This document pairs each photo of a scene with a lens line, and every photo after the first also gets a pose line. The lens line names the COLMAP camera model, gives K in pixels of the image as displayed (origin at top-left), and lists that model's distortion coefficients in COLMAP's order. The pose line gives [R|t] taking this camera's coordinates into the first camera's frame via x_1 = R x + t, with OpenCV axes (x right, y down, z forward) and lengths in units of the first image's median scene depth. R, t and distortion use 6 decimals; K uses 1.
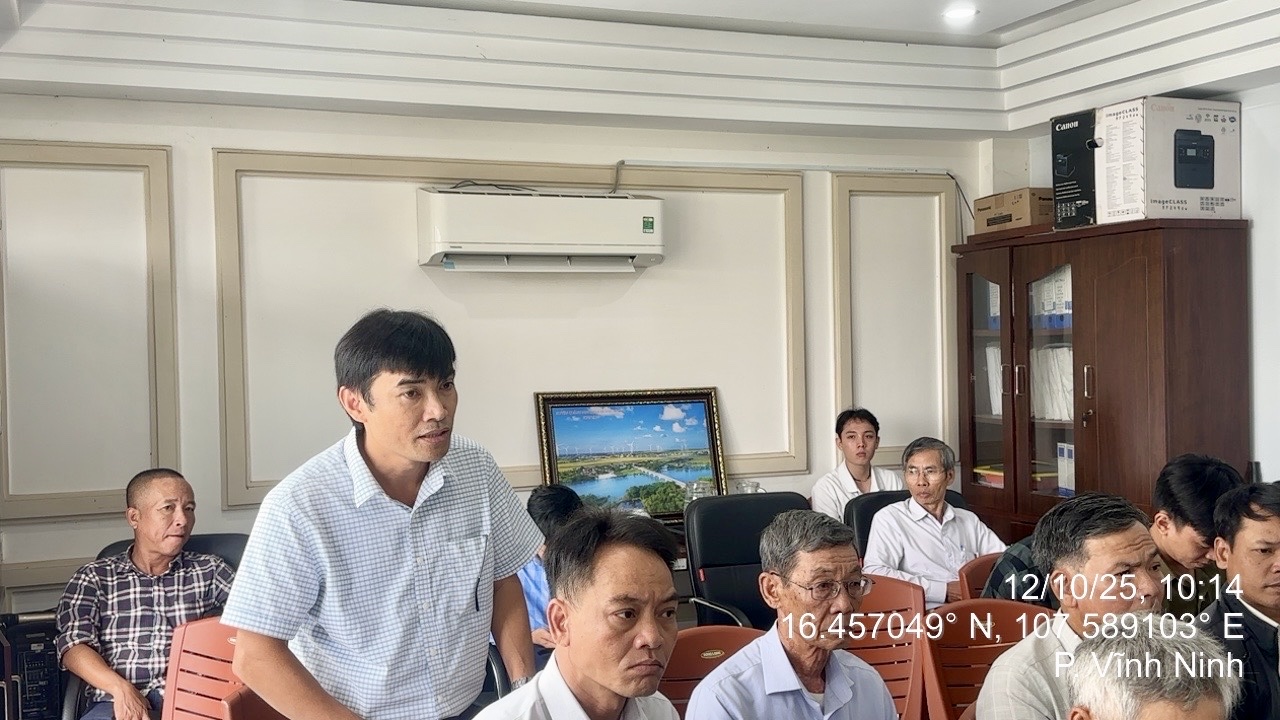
lens RADIAL K [[1441.2, 0, 640.5], [0, 1441.2, 359.6], [0, 0, 1]] dist [0.060283, 0.000000]
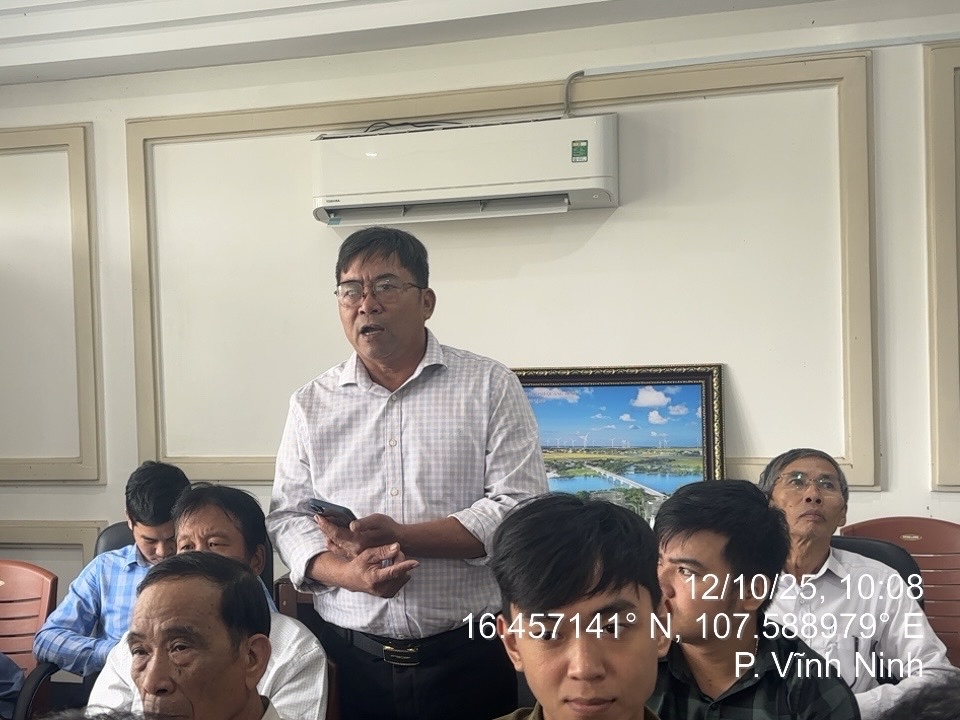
lens RADIAL K [[1039.6, 0, 480.1], [0, 1039.6, 361.5], [0, 0, 1]] dist [0.007841, 0.000000]
pose [[0.766833, 0.020733, -0.641512, 0.313220], [0.014232, 0.998683, 0.049289, -0.010787], [0.641689, -0.046926, 0.765528, 0.536977]]
